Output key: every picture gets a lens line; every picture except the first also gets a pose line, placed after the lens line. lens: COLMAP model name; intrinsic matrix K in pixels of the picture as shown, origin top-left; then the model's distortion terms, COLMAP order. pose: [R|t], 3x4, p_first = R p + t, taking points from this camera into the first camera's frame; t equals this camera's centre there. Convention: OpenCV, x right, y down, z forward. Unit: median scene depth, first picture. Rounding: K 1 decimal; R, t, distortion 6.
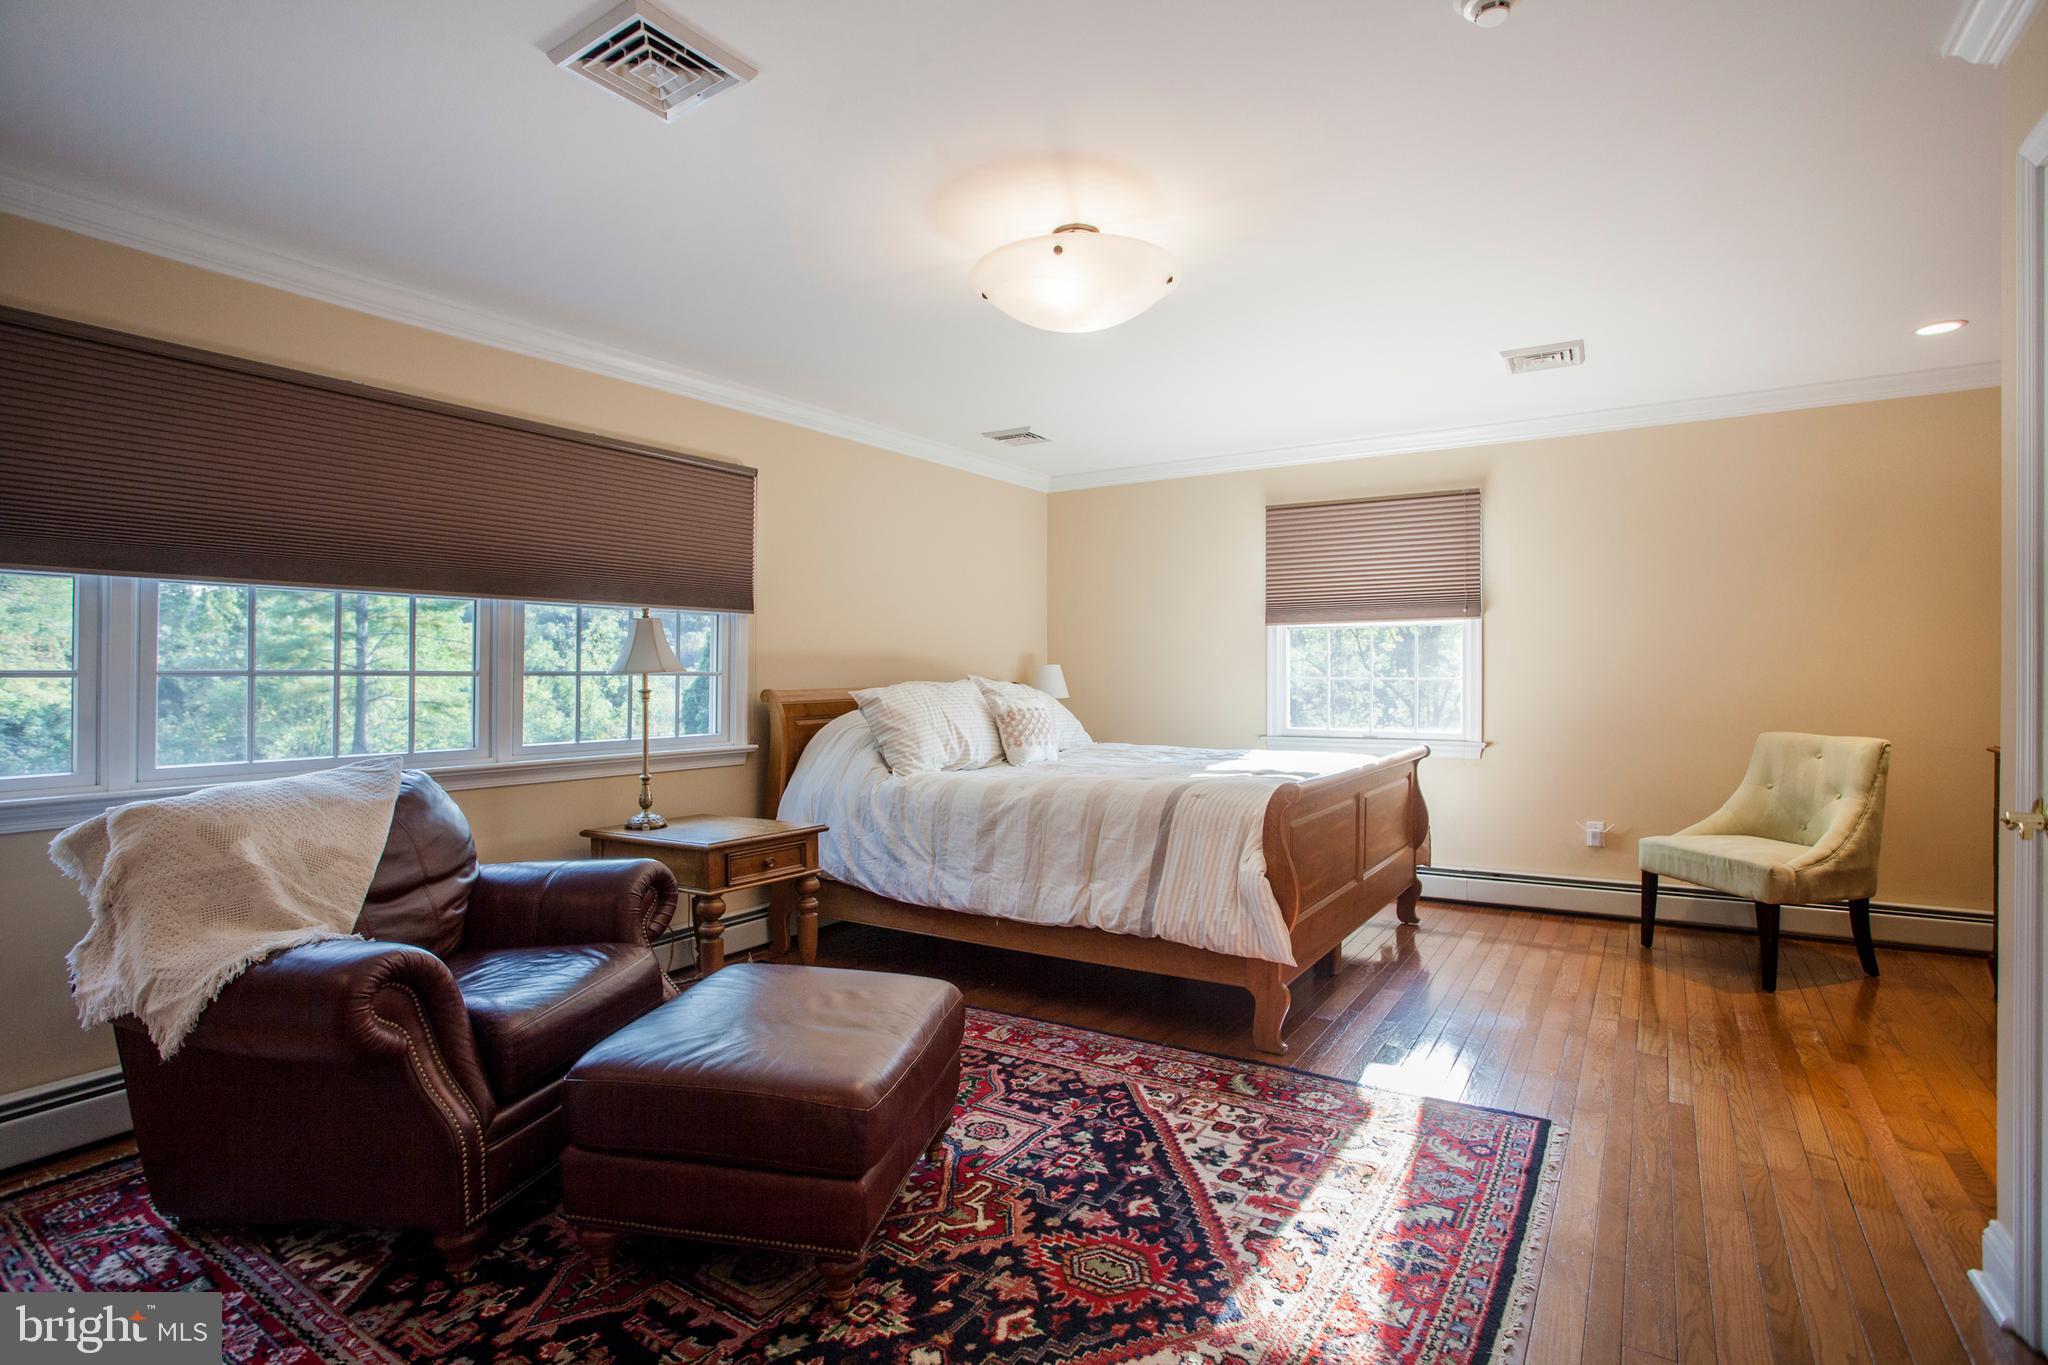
lens RADIAL K [[1024.2, 0, 1014.0], [0, 1024.2, 685.0], [0, 0, 1]] dist [-0.052552, 0.001291]
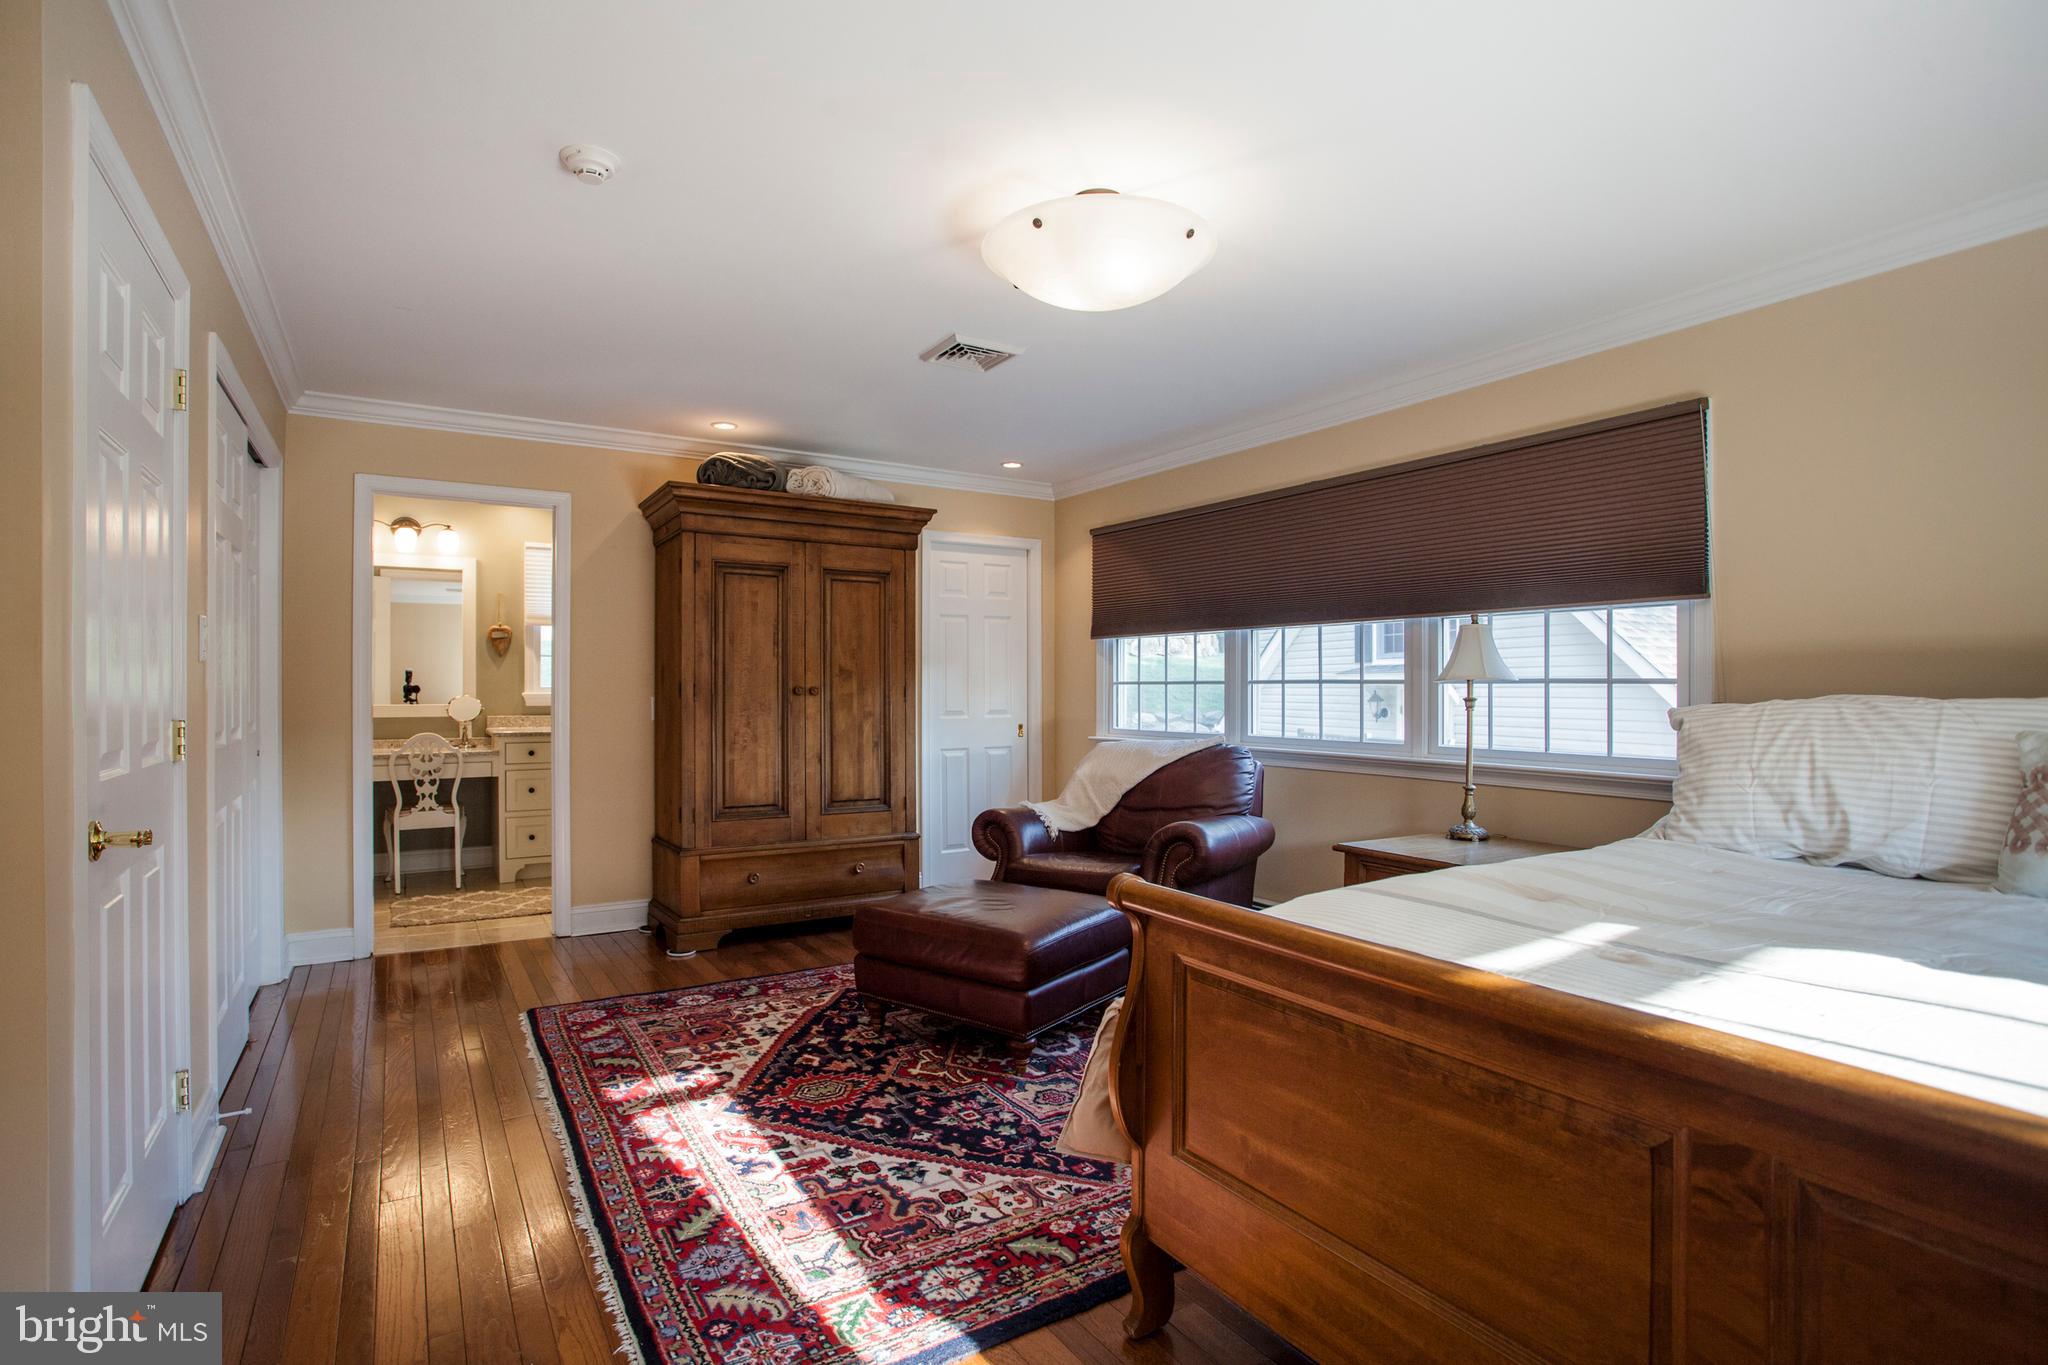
lens RADIAL K [[1024.2, 0, 1019.3], [0, 1024.2, 681.9], [0, 0, 1]] dist [-0.052552, 0.001291]
pose [[-0.439634, 0.002089, -0.898174, 1.077862], [-0.000522, 0.999997, 0.002582, -0.019747], [0.898177, 0.001604, -0.439632, 1.588875]]
